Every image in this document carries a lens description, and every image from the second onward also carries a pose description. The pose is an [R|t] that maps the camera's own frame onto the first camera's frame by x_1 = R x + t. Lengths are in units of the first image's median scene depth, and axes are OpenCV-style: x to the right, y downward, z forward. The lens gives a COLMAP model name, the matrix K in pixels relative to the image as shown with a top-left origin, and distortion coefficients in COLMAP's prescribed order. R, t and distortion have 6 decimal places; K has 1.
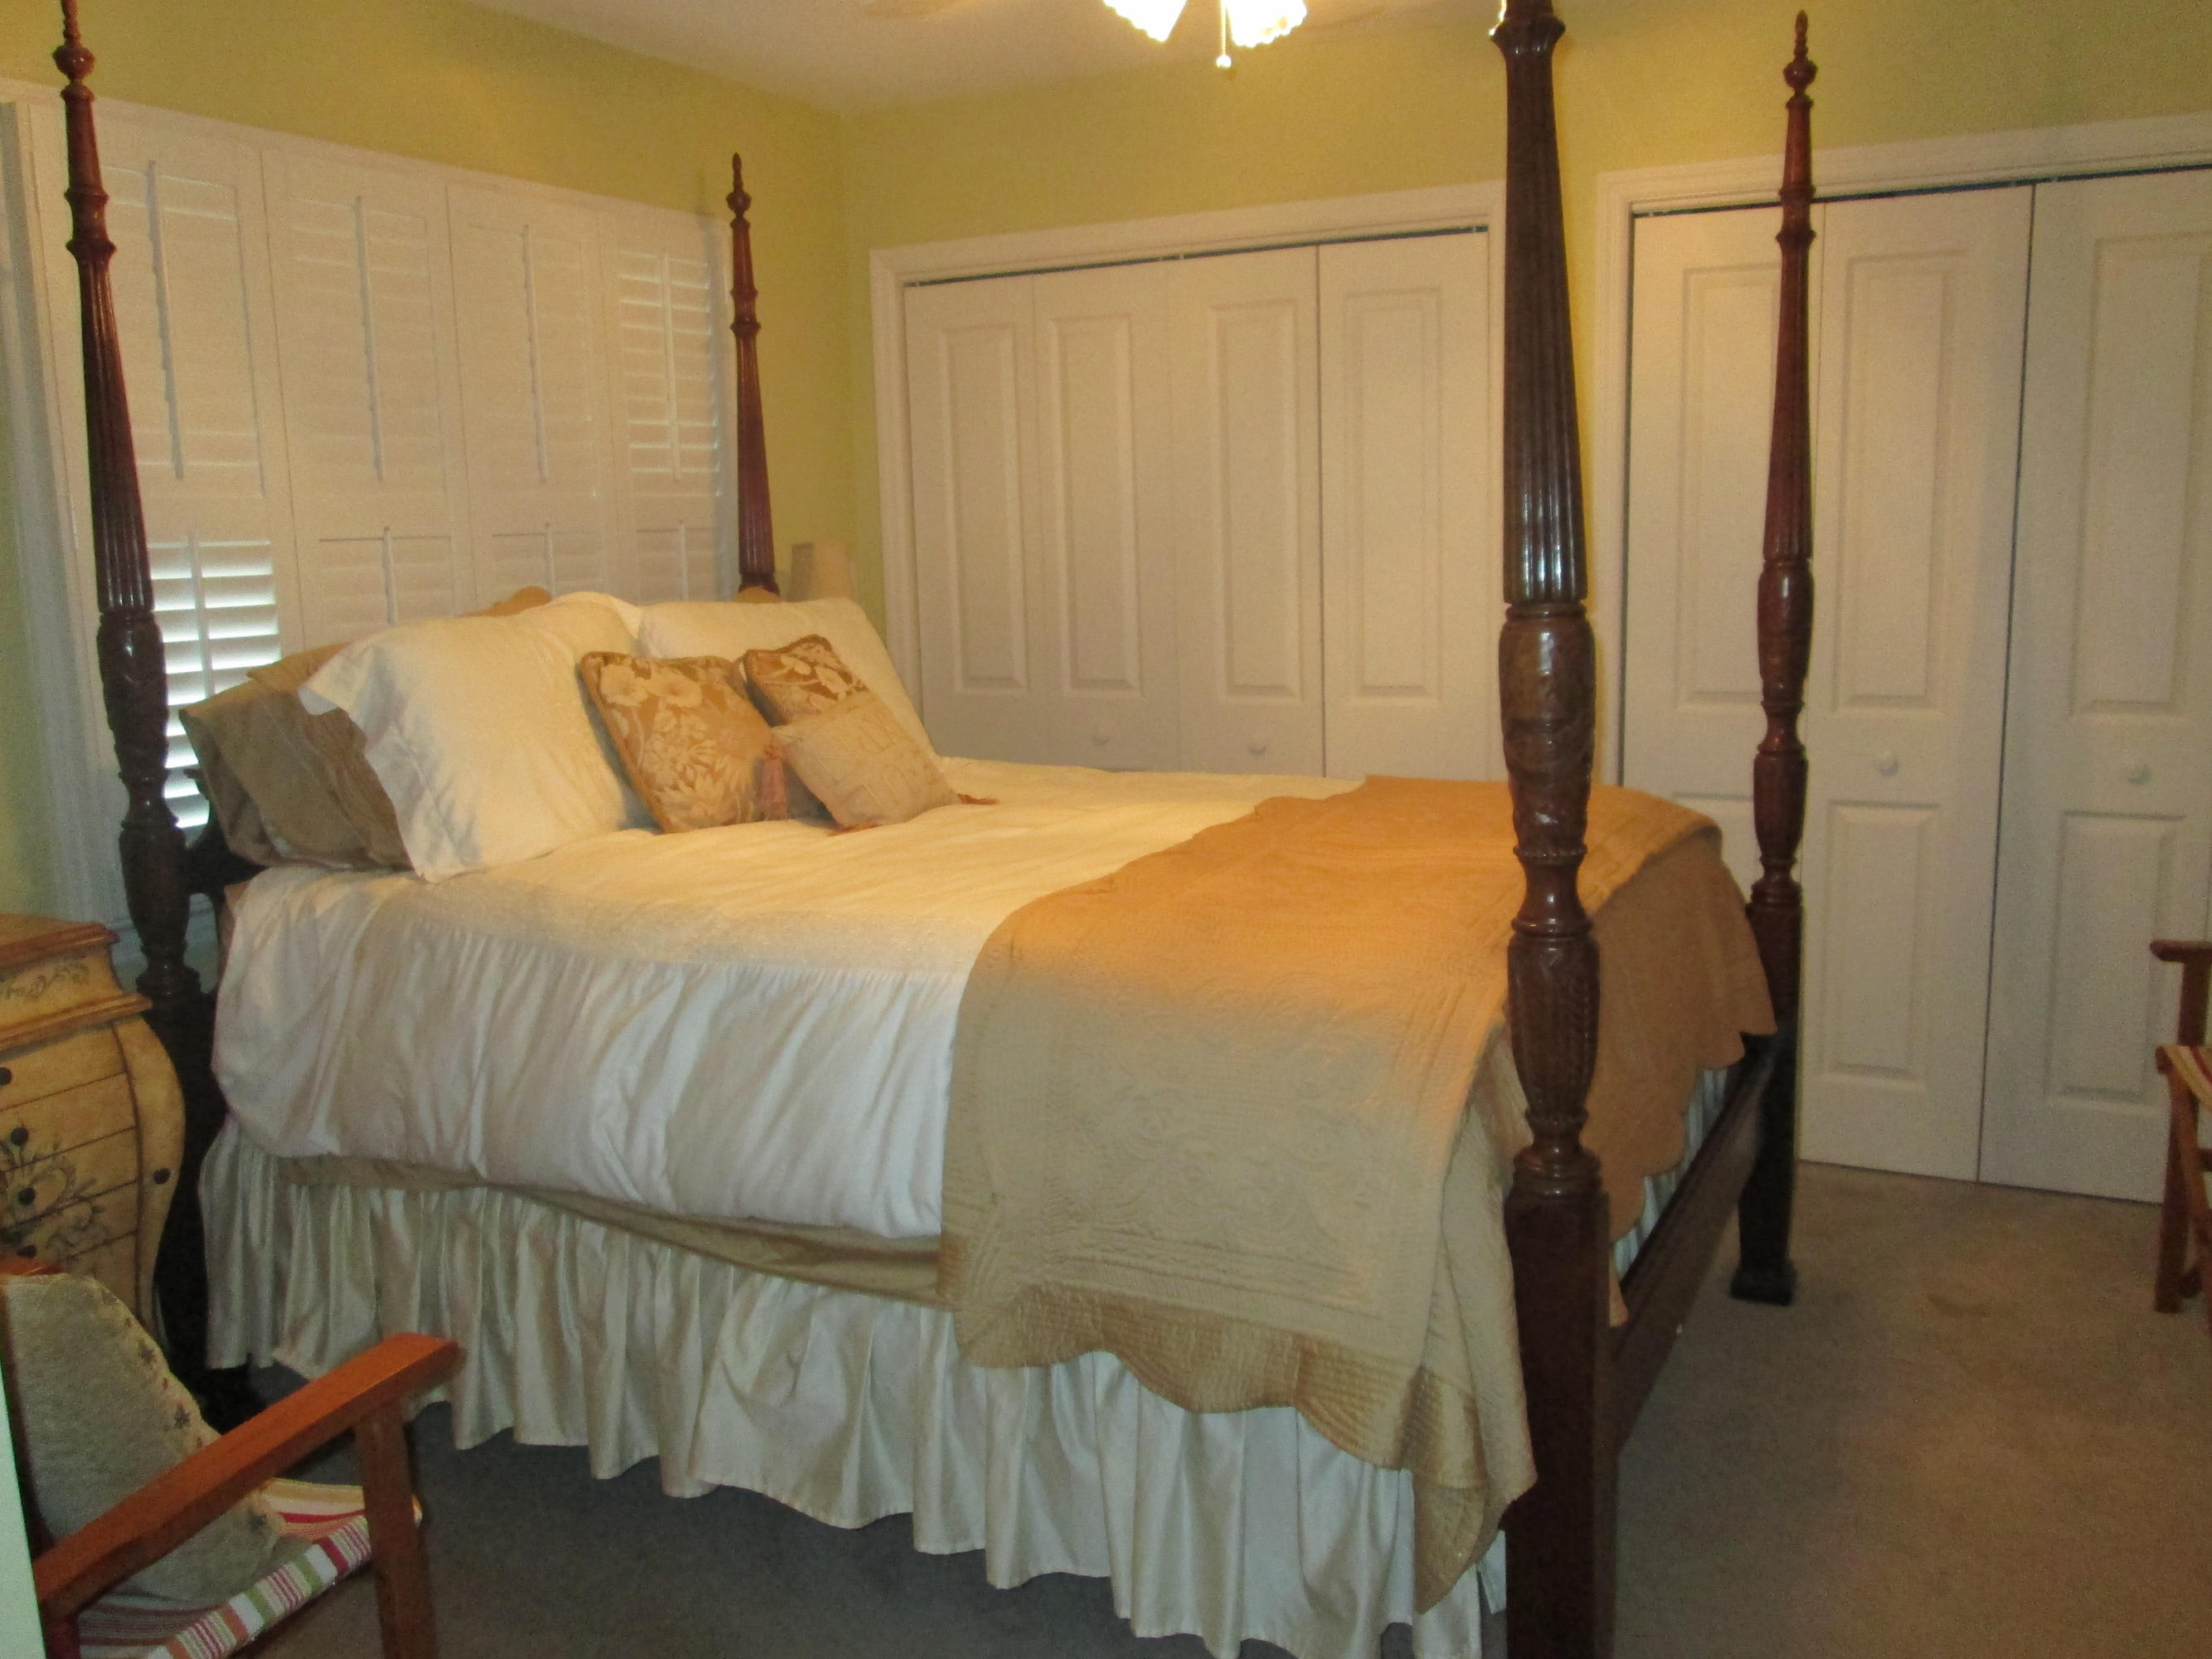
lens RADIAL K [[1829.0, 0, 1106.0], [0, 1829.0, 829.5], [0, 0, 1]] dist [-0.047400, 0.018109]
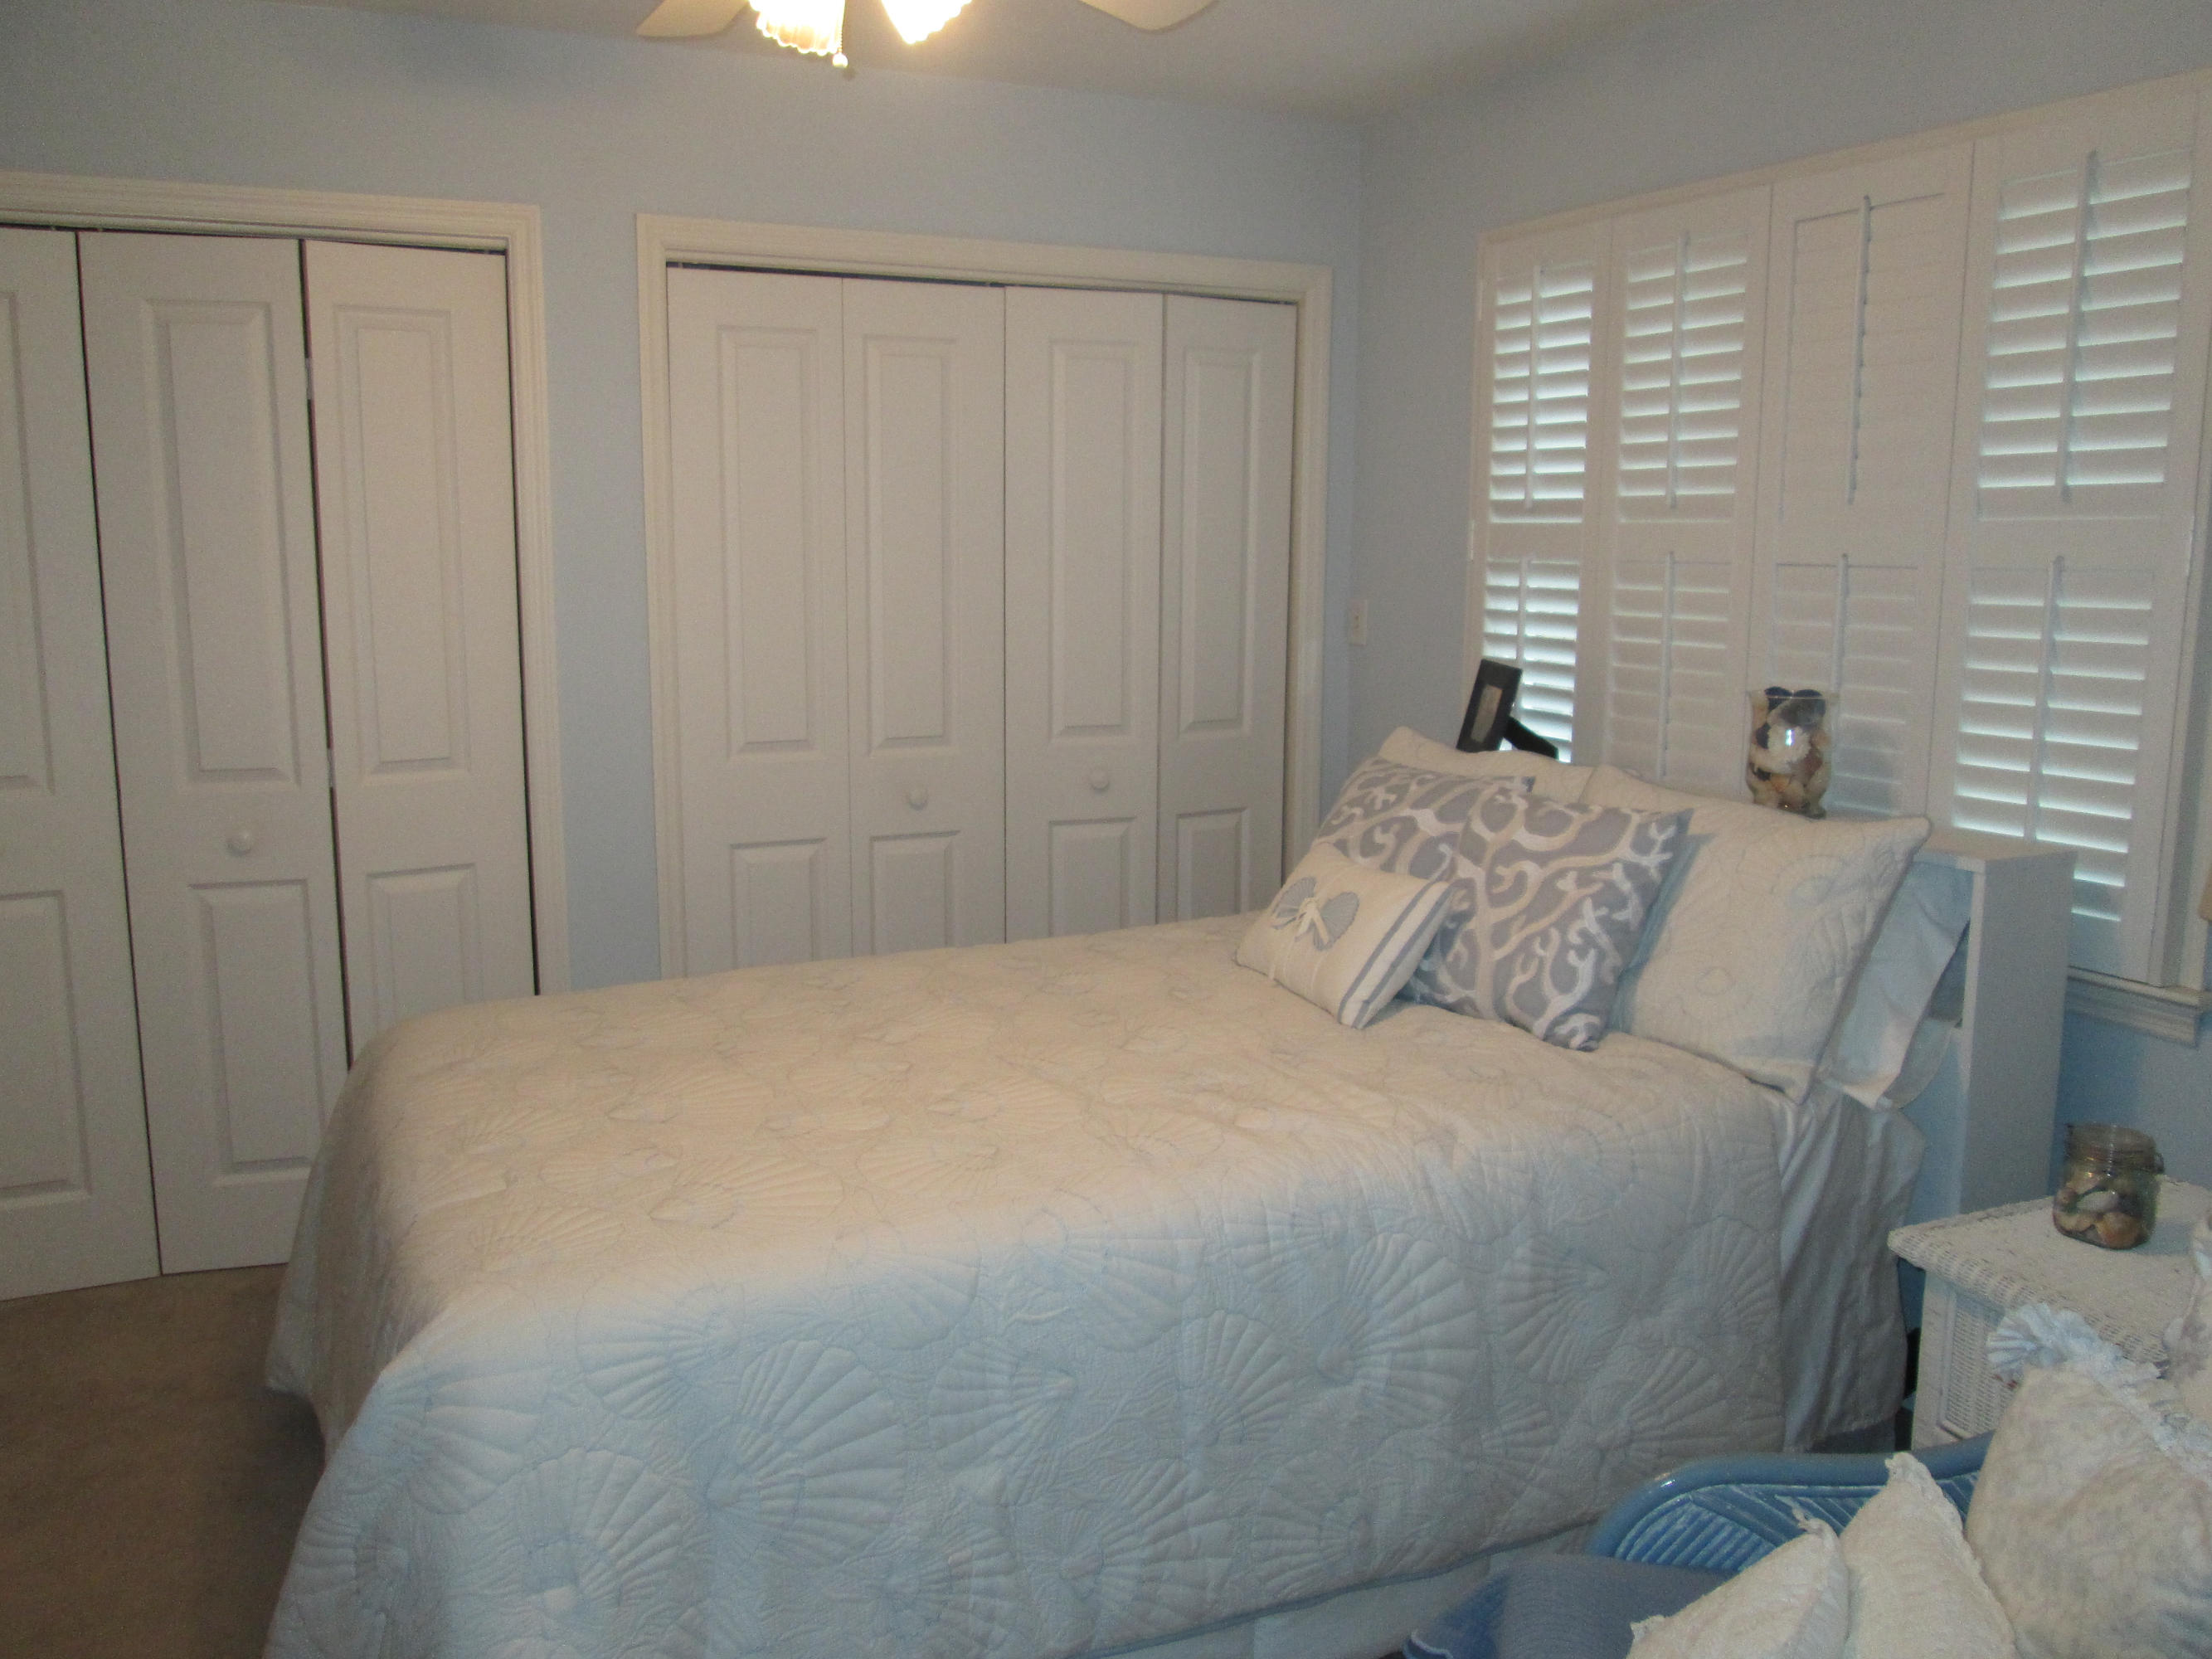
lens RADIAL K [[1934.8, 0, 1106.0], [0, 1934.8, 829.5], [0, 0, 1]] dist [-0.081284, 0.001530]
pose [[0.574344, -0.090994, 0.813541, -0.486322], [0.122324, 0.992185, 0.024617, -0.034062], [-0.809423, 0.085377, 0.580986, 0.259941]]
